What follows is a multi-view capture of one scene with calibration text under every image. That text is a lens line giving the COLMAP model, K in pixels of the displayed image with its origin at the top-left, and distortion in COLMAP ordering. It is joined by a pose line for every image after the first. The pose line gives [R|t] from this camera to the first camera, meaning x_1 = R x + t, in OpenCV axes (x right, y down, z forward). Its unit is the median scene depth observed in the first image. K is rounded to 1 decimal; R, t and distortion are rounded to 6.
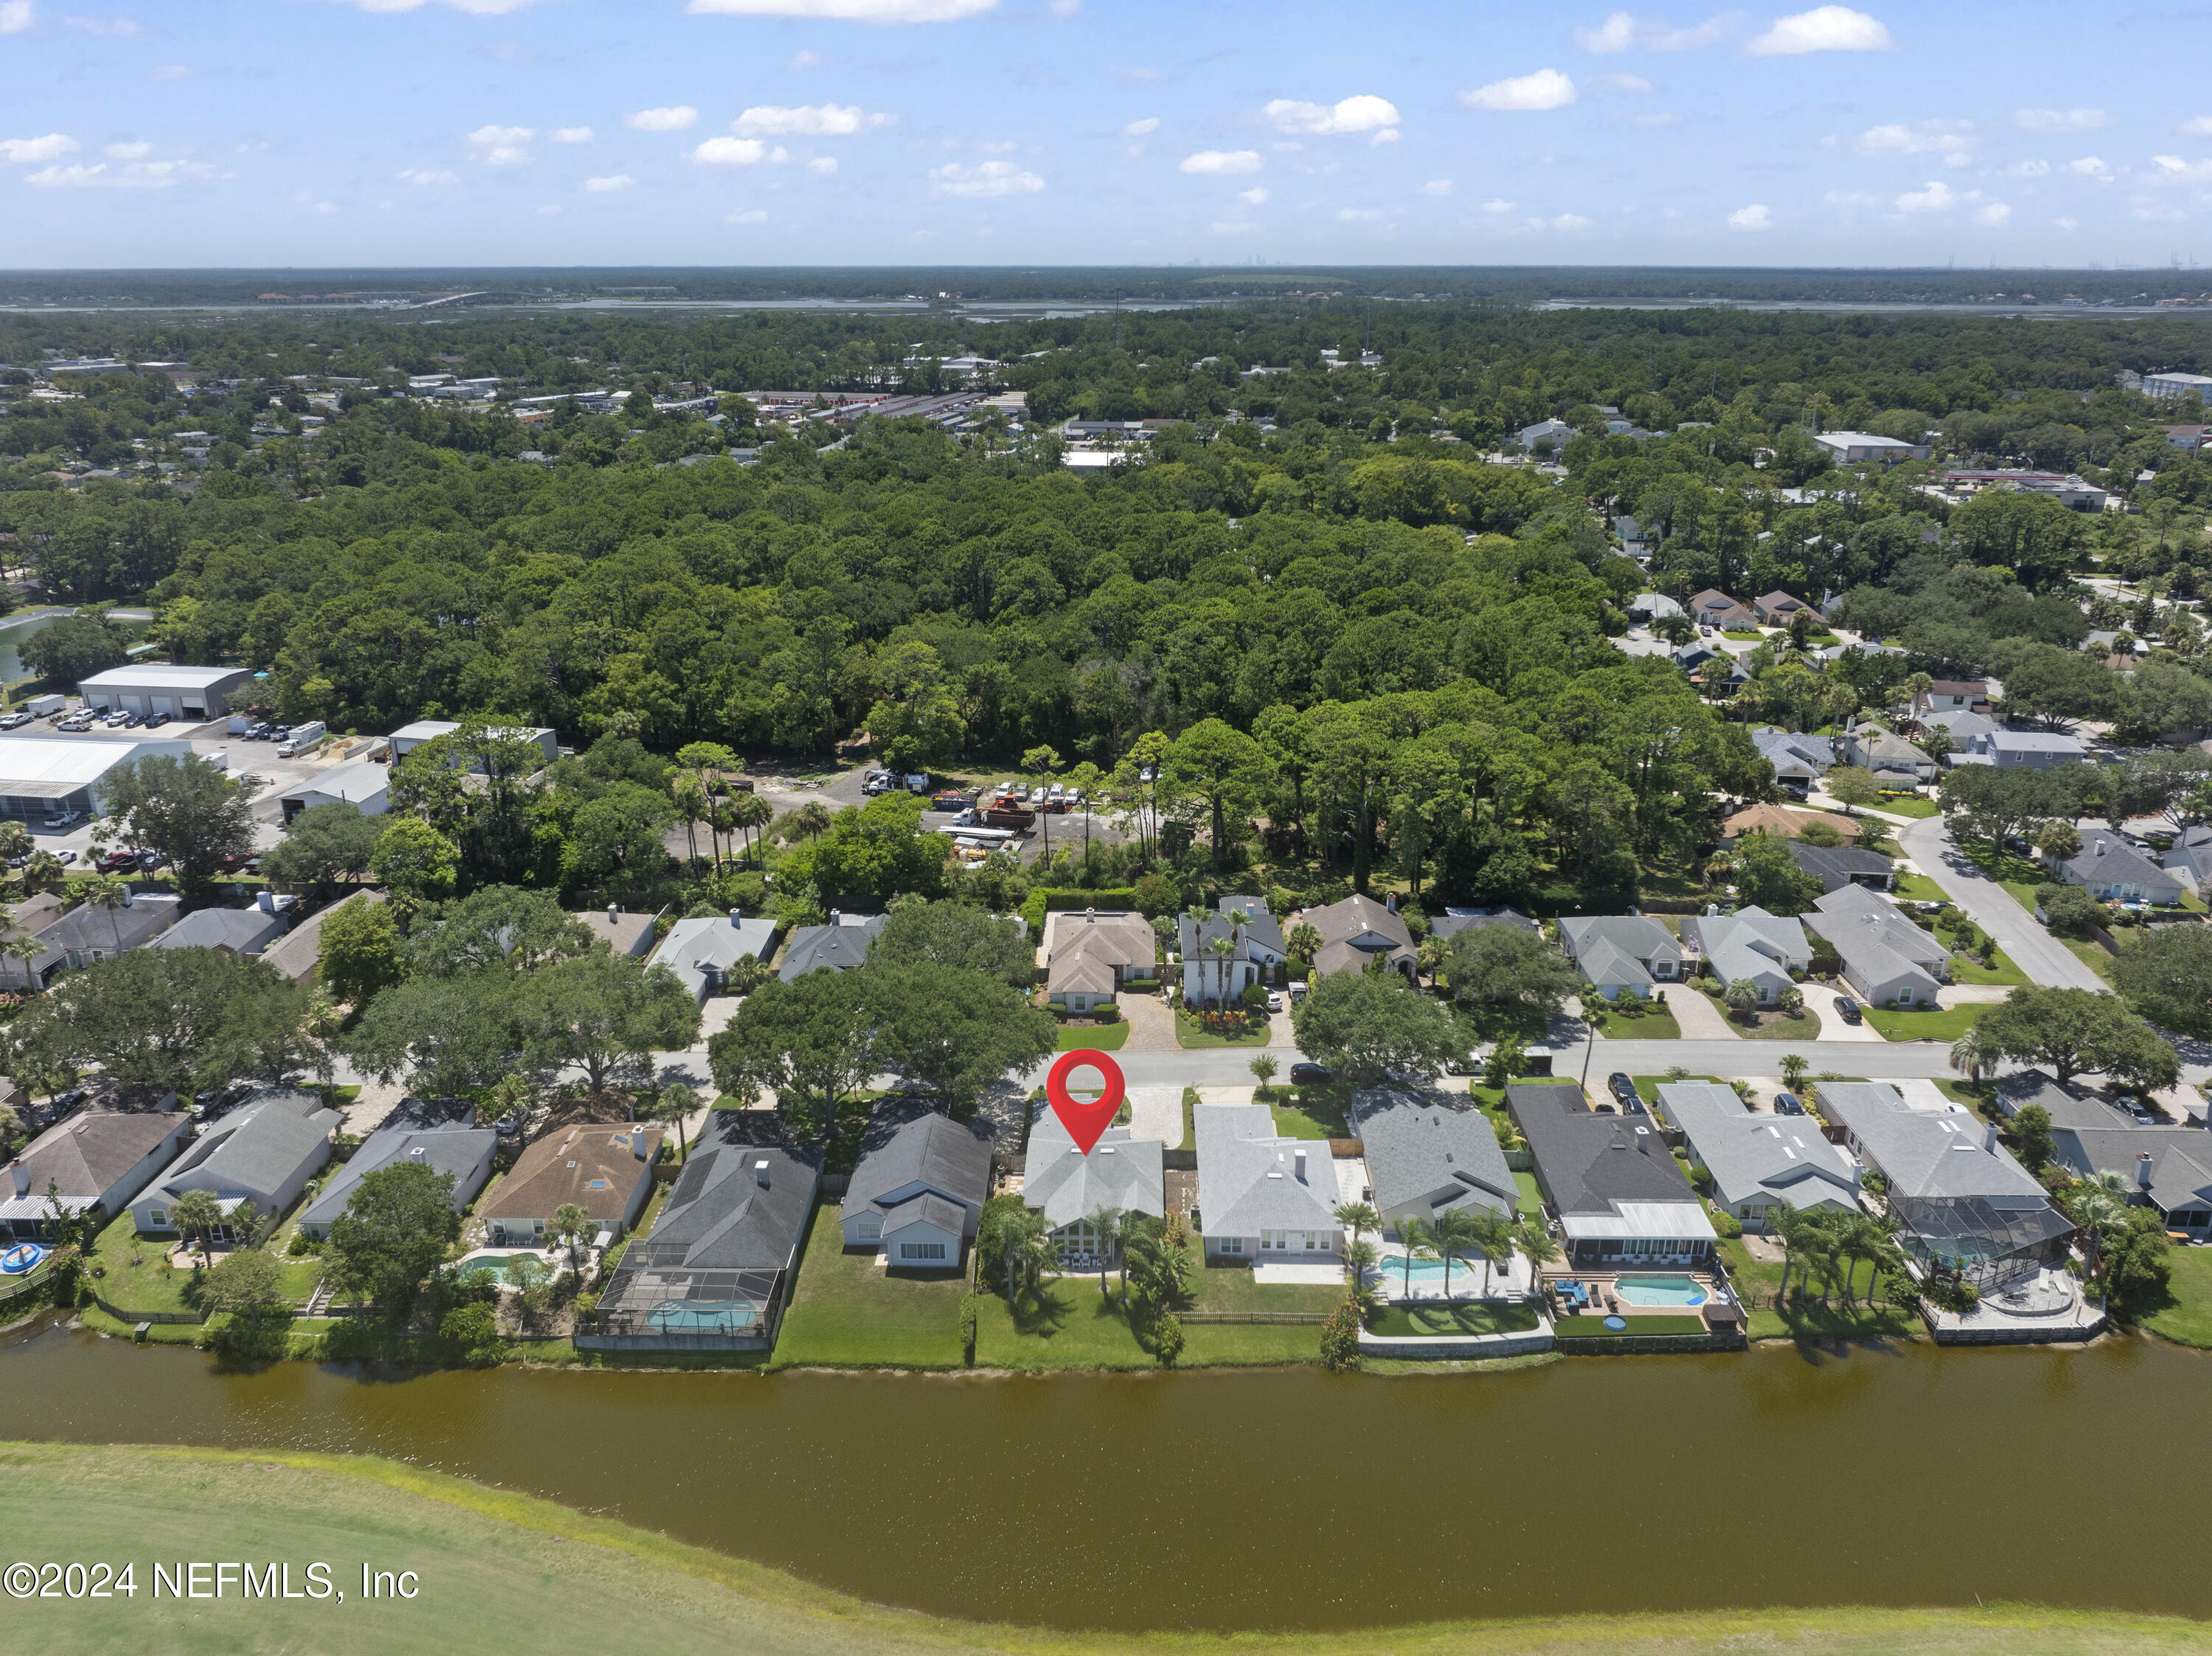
lens RADIAL K [[1538.3, 0, 1096.5], [0, 1538.3, 829.7], [0, 0, 1]] dist [-0.001914, -0.000170]
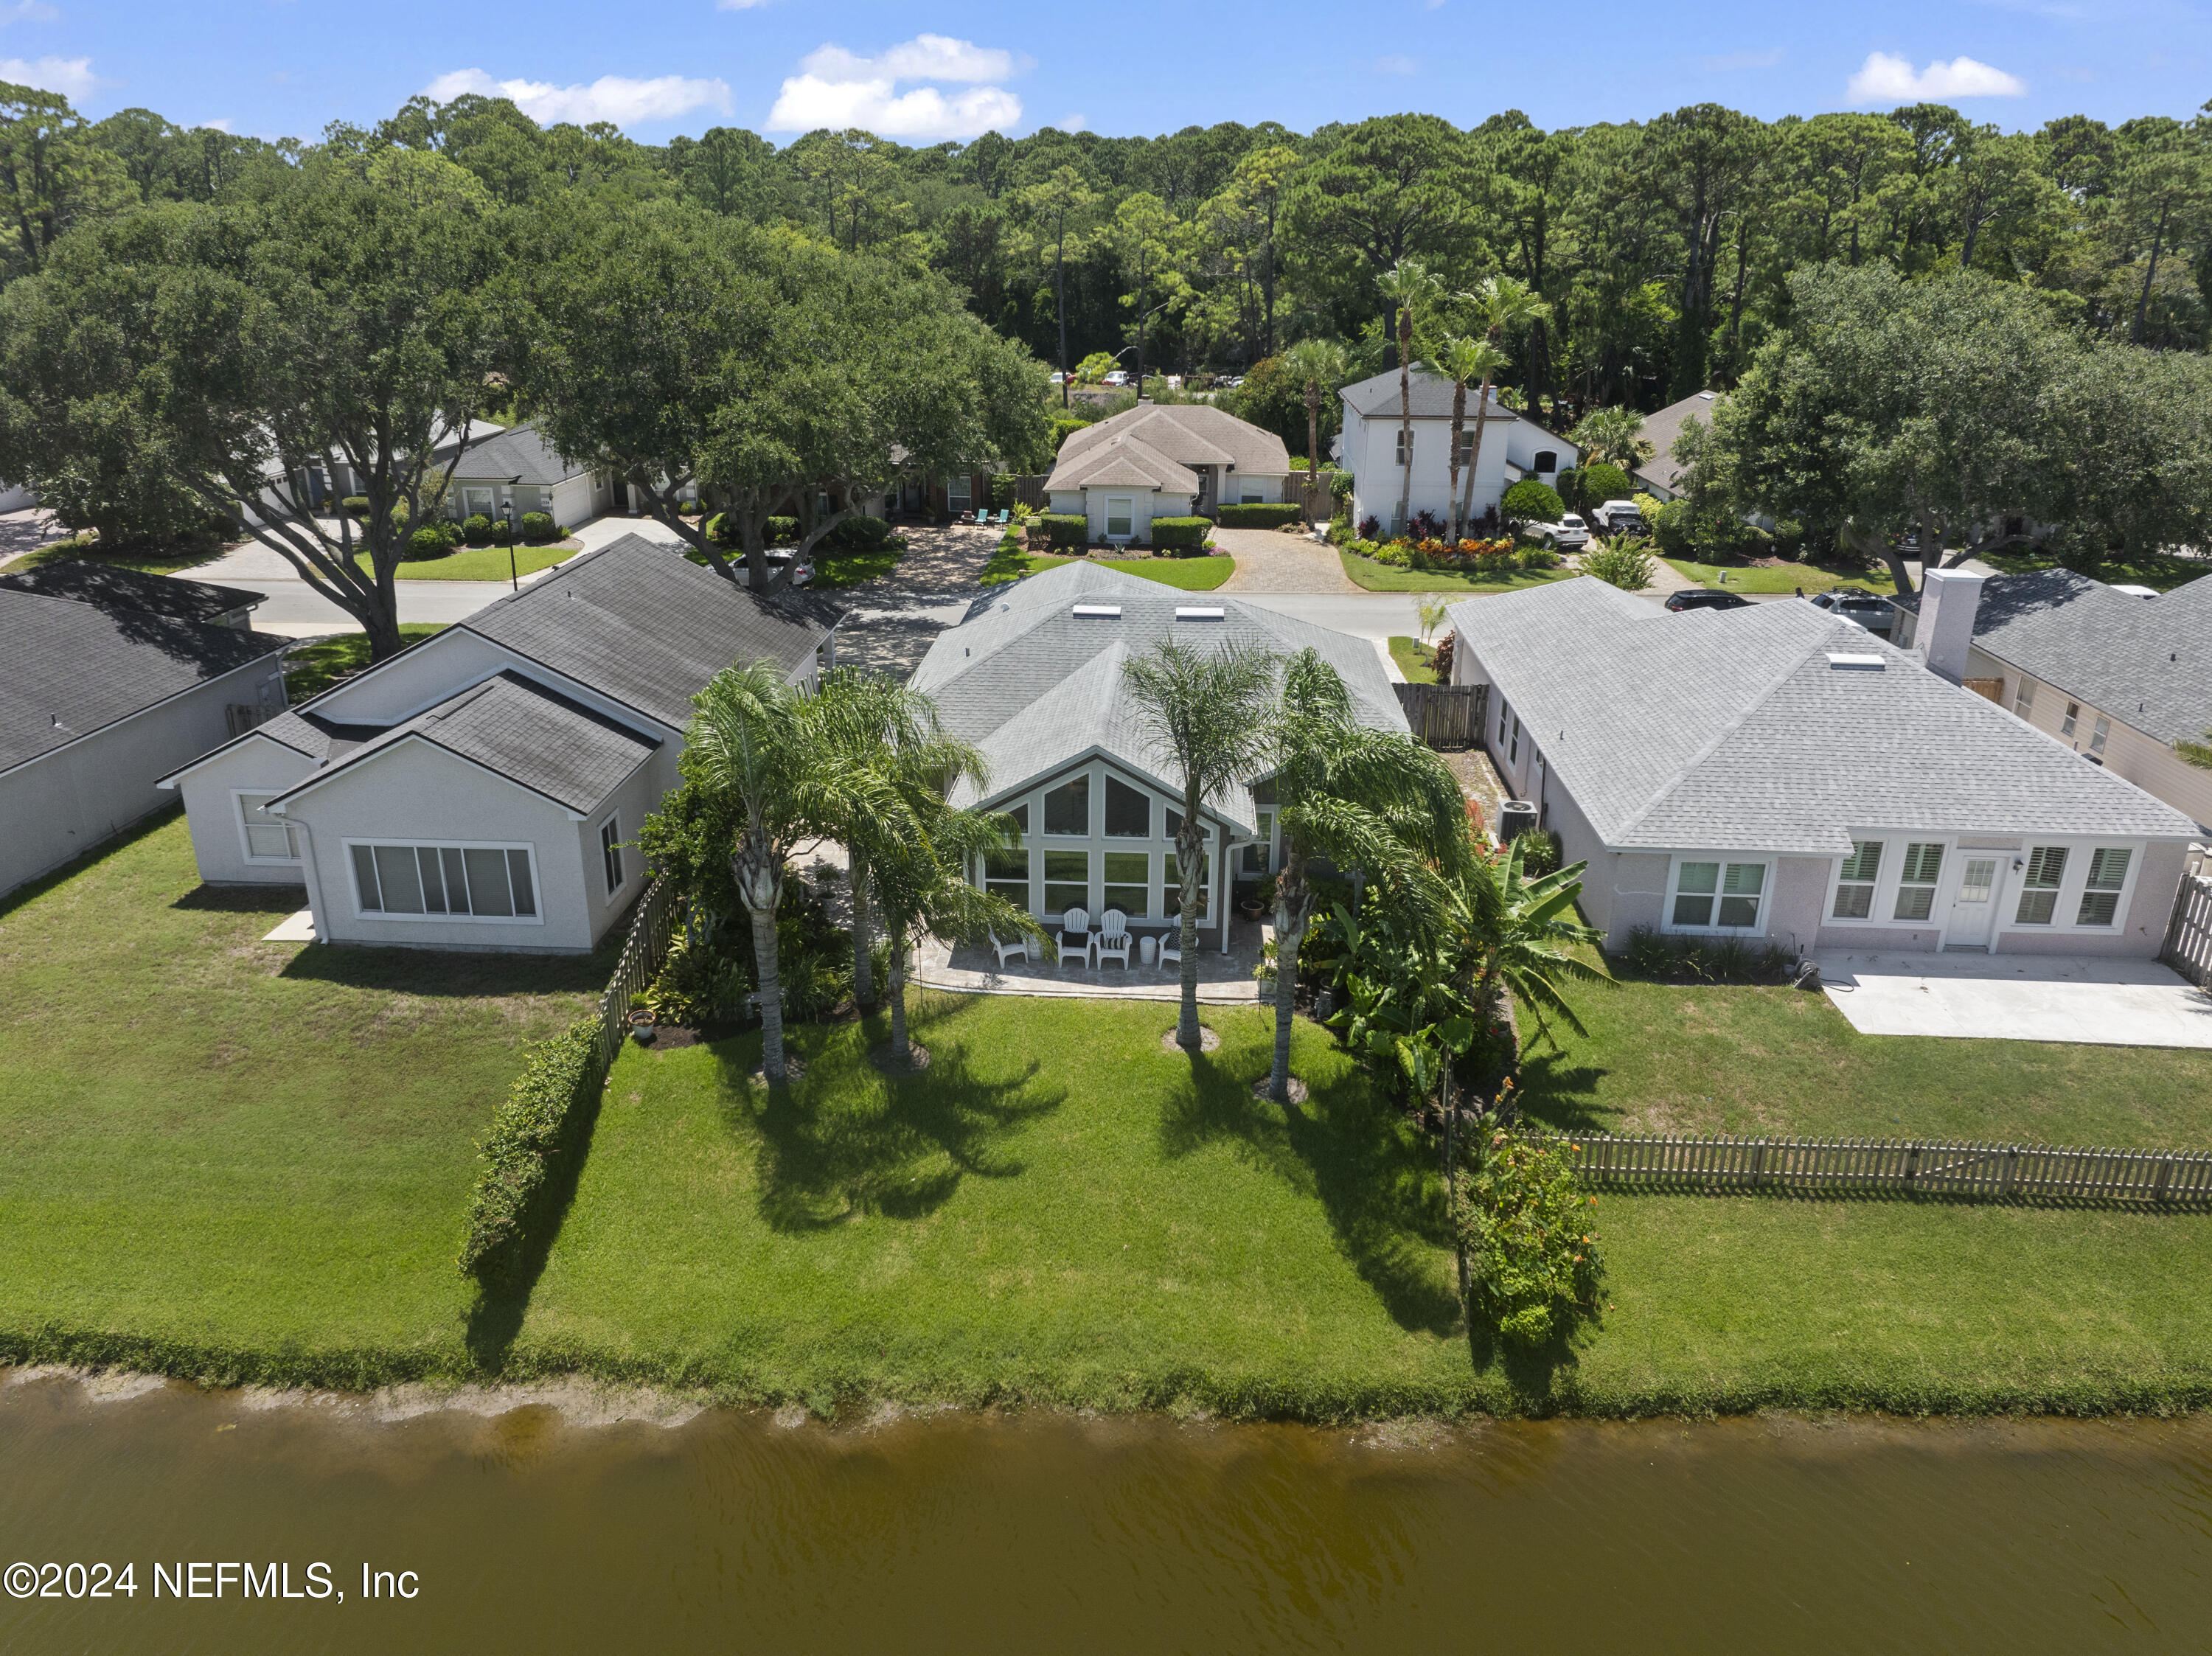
lens RADIAL K [[1591.9, 0, 1078.7], [0, 1591.9, 765.2], [0, 0, 1]] dist [-0.003593, 0.002476]
pose [[0.998883, 0.015974, -0.044473, -0.001766], [-0.017119, 0.999529, -0.025473, 0.265777], [0.044046, 0.026206, 0.998686, 0.767966]]
